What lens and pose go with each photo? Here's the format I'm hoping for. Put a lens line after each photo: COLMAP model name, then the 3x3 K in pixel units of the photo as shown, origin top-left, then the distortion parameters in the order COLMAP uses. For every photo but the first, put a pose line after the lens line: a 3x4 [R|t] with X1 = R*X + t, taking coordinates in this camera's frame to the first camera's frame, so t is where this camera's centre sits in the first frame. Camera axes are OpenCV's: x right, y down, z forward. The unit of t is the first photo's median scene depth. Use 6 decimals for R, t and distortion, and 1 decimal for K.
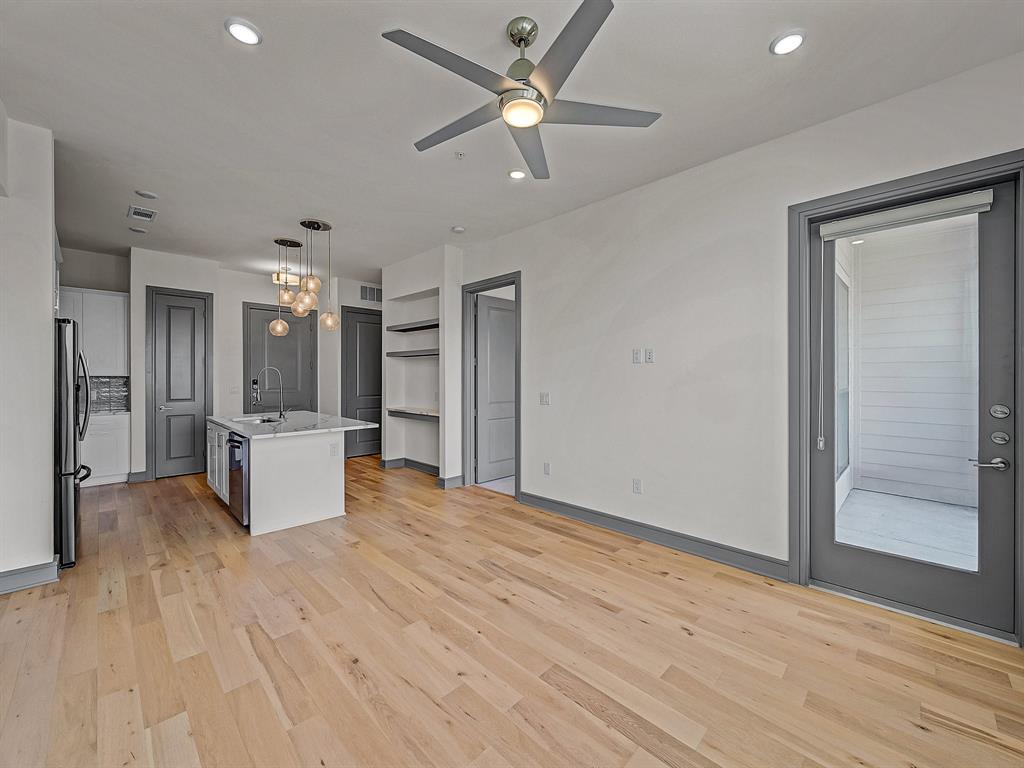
lens RADIAL K [[406.7, 0, 528.9], [0, 406.7, 381.3], [0, 0, 1]] dist [0.002288, -0.001763]
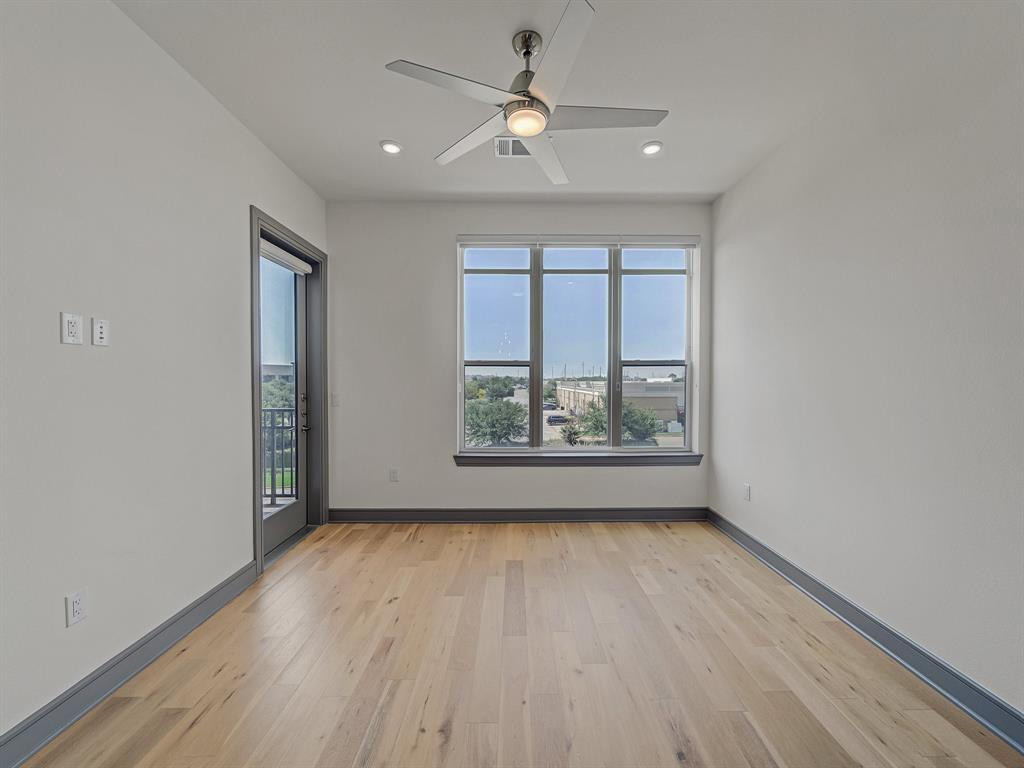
lens RADIAL K [[406.7, 0, 528.8], [0, 406.7, 379.2], [0, 0, 1]] dist [0.002288, -0.001763]
pose [[-0.712355, -0.003007, 0.701812, -0.294391], [-0.000250, 0.999992, 0.004030, -0.001868], [-0.701819, 0.002695, -0.712350, 0.674706]]
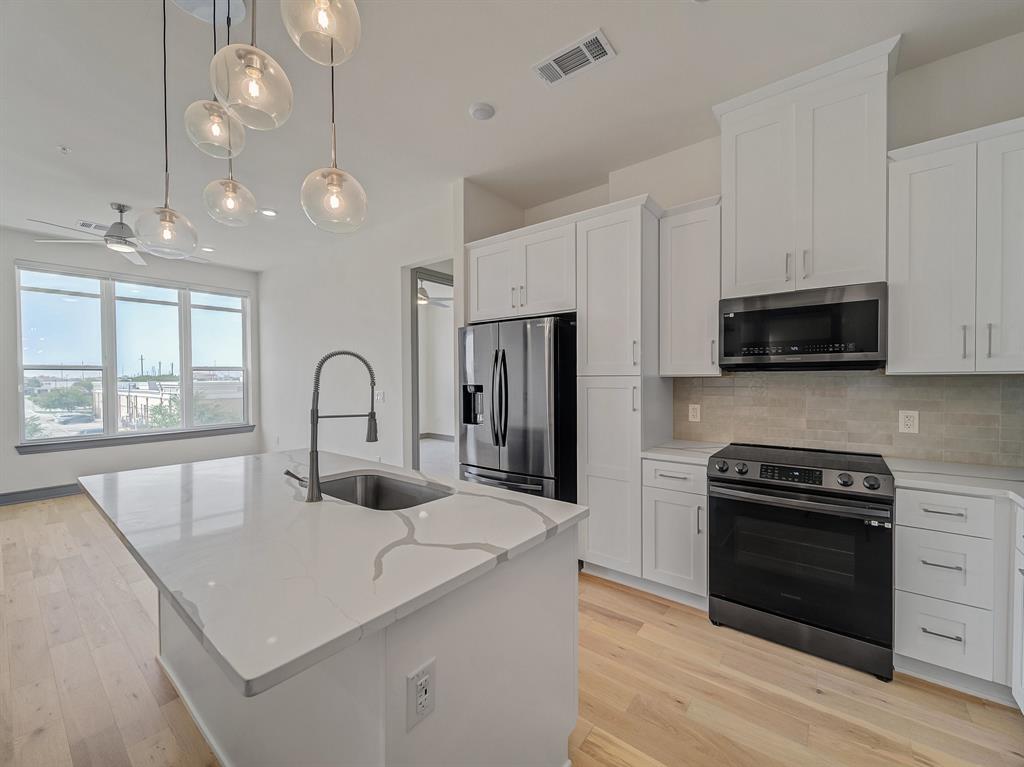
lens RADIAL K [[406.7, 0, 520.2], [0, 406.7, 392.2], [0, 0, 1]] dist [0.002288, -0.001763]
pose [[-0.994609, 0.003732, -0.103631, -0.687242], [-0.000287, 0.999249, 0.038742, -0.008843], [0.103697, 0.038563, -0.993861, 1.252486]]
